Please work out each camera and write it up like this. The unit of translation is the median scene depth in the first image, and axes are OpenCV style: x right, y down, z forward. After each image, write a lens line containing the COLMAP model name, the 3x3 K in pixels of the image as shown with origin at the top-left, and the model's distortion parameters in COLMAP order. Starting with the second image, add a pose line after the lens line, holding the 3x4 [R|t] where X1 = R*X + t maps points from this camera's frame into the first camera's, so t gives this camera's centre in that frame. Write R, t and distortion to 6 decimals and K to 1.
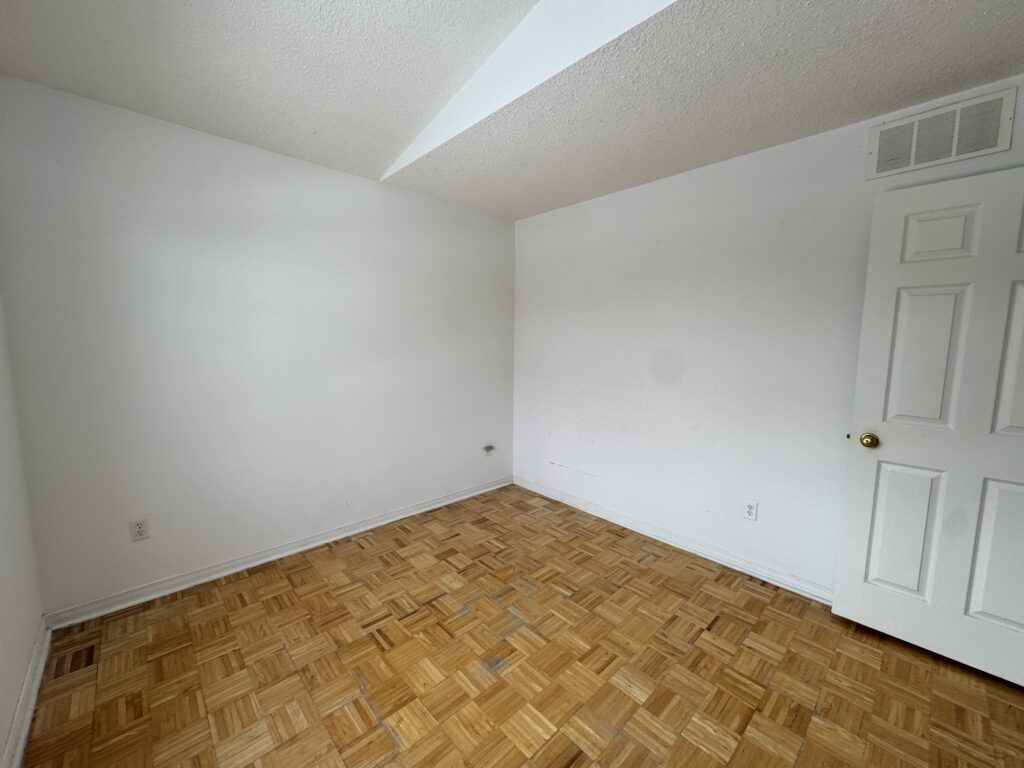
lens RADIAL K [[409.8, 0, 511.0], [0, 409.8, 384.1], [0, 0, 1]] dist [-0.001997, 0.000531]
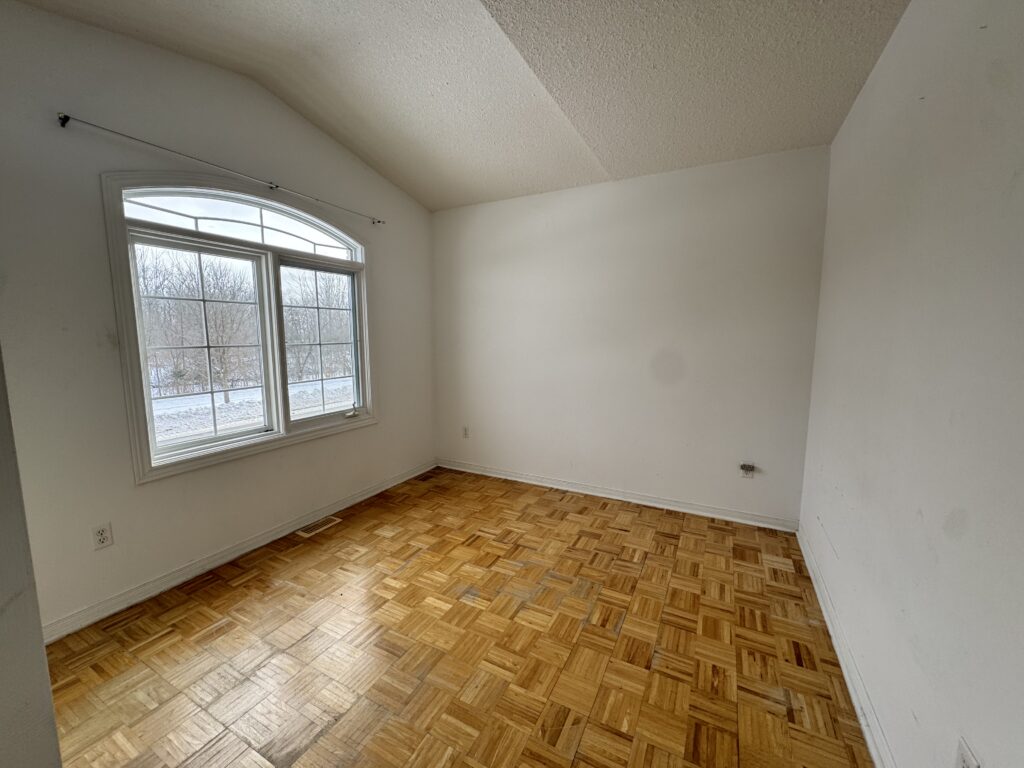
lens RADIAL K [[409.8, 0, 512.1], [0, 409.8, 390.1], [0, 0, 1]] dist [-0.001997, 0.000531]
pose [[0.318871, 0.115581, -0.940724, 0.709664], [-0.099932, 0.991104, 0.087897, -0.014246], [0.942515, 0.065981, 0.327585, 0.461251]]
